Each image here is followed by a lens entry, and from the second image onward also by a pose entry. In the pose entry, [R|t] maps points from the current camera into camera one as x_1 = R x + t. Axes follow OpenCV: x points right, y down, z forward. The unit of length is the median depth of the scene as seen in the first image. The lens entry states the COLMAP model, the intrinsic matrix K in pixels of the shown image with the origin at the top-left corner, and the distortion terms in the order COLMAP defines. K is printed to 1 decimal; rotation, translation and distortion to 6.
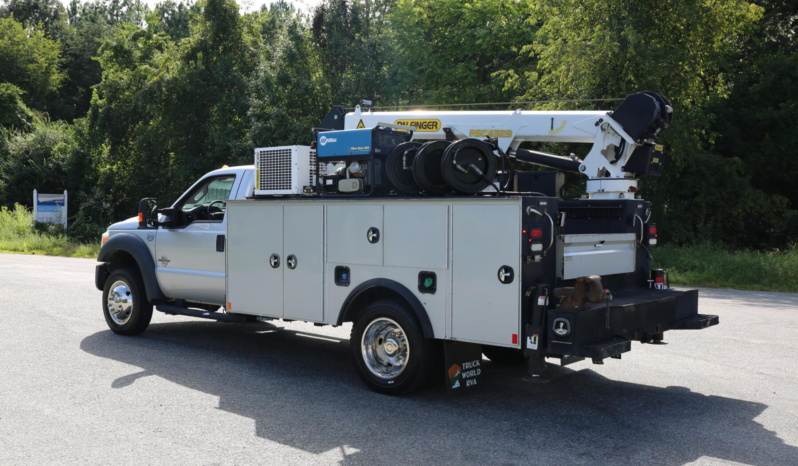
lens RADIAL K [[801.7, 0, 399.0], [0, 801.7, 233.0], [0, 0, 1]] dist [-0.067005, 0.213573]
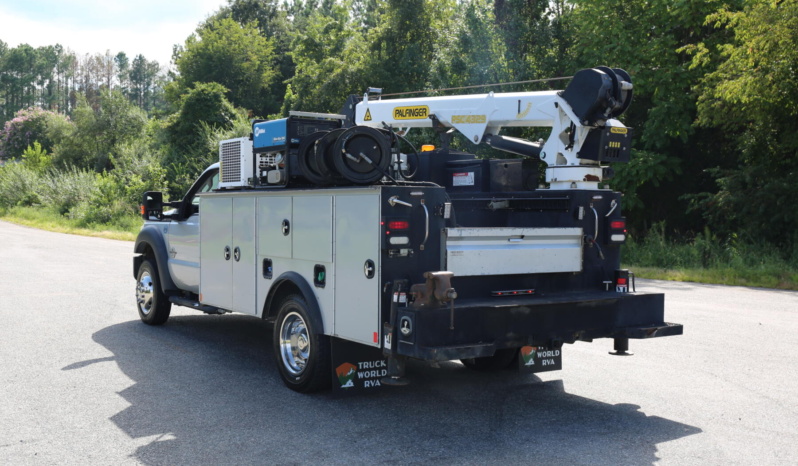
lens RADIAL K [[866.3, 0, 399.0], [0, 866.3, 233.0], [0, 0, 1]] dist [-0.007024, -0.001484]
pose [[0.958251, 0.008426, -0.285804, 0.365560], [-0.007900, 0.999964, 0.002992, 0.004909], [0.285819, -0.000609, 0.958283, 0.023235]]
